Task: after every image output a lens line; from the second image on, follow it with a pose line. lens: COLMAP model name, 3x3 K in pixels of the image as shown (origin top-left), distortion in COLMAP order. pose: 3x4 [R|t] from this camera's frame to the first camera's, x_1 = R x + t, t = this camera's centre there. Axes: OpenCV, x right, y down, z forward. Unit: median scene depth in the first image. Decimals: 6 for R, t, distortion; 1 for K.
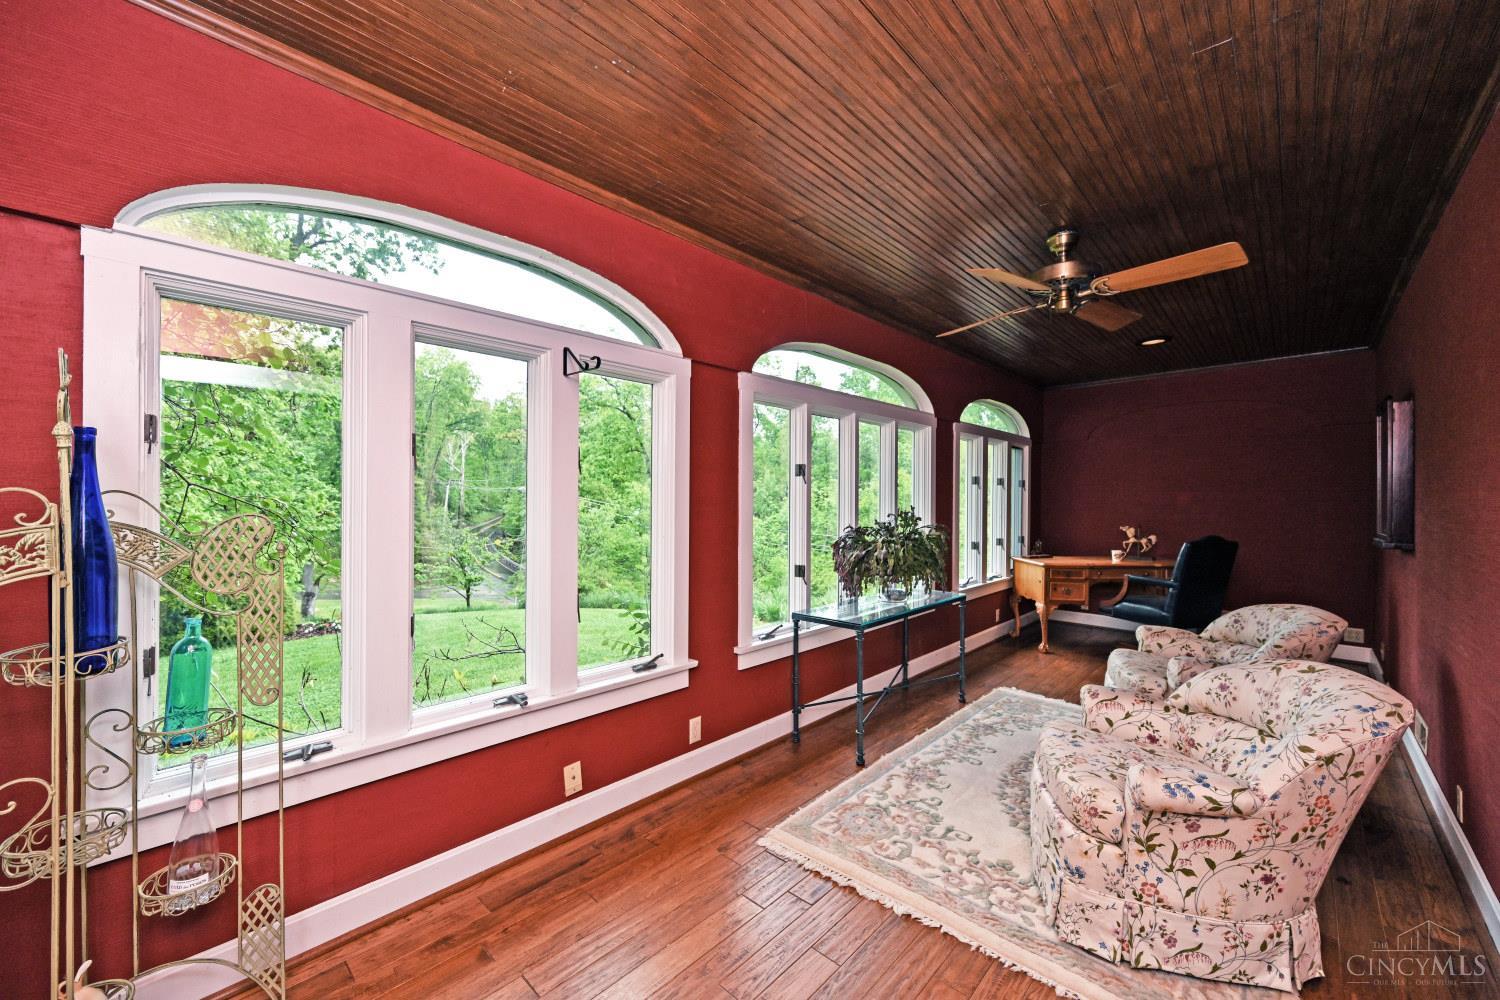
lens RADIAL K [[591.5, 0, 746.4], [0, 591.5, 501.8], [0, 0, 1]] dist [0.000677, -0.000878]
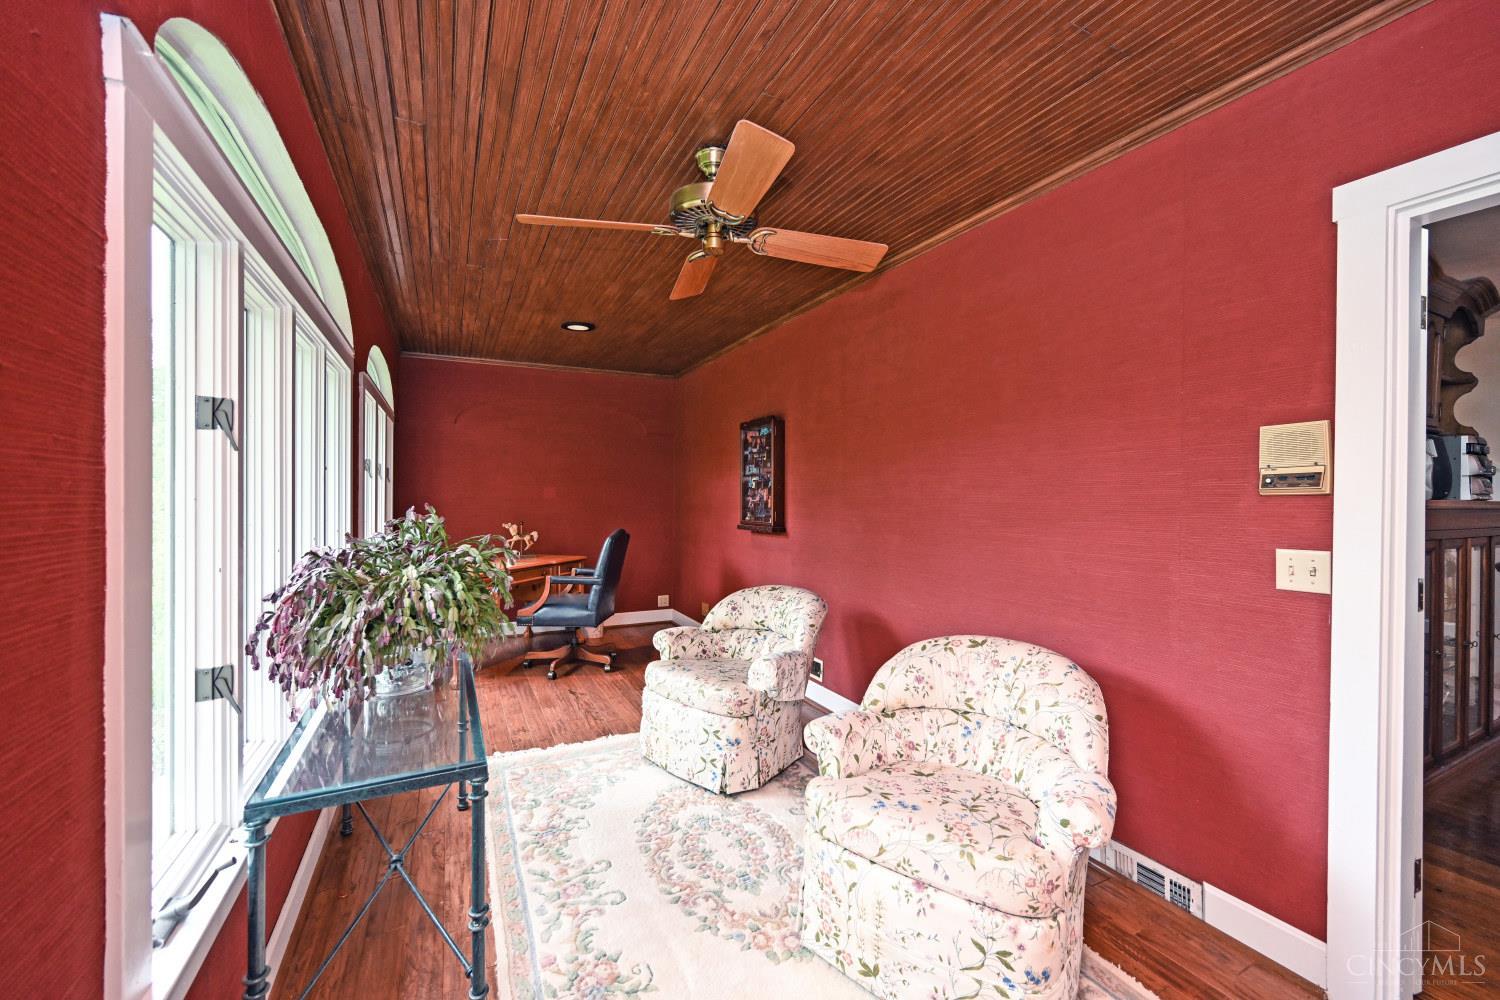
lens RADIAL K [[591.5, 0, 754.5], [0, 591.5, 500.6], [0, 0, 1]] dist [0.000677, -0.000878]
pose [[0.331260, -0.006627, 0.943516, -0.164333], [-0.001856, 0.999969, 0.007675, -0.001456], [-0.943538, -0.004294, 0.331237, 0.612534]]
